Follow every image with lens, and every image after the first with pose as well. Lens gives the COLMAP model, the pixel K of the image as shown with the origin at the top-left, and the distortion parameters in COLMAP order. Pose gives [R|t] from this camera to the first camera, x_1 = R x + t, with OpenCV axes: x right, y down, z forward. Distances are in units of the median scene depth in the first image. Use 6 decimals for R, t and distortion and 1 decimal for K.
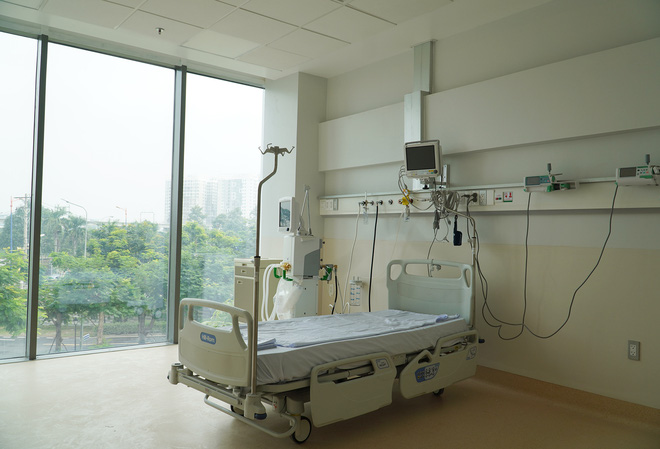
lens RADIAL K [[523.3, 0, 330.0], [0, 523.3, 224.5], [0, 0, 1]] dist [0.001703, -0.002579]
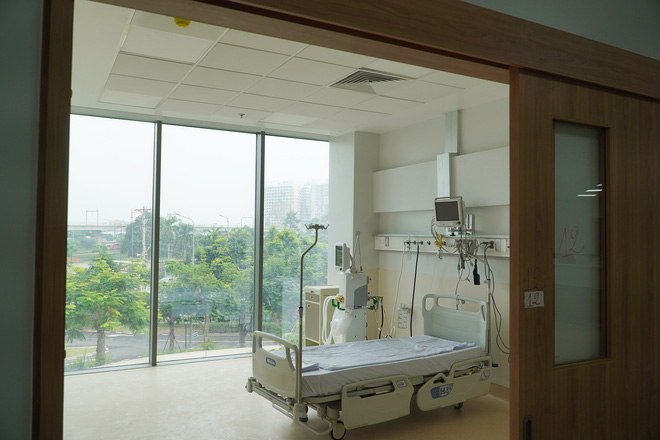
lens RADIAL K [[518.1, 0, 330.0], [0, 518.1, 220.0], [0, 0, 1]] dist [0.003021, 0.000165]
pose [[0.983726, -0.016350, -0.178929, 0.117891], [0.015054, 0.999850, -0.008595, -0.097883], [0.179042, 0.005762, 0.983824, -0.226440]]
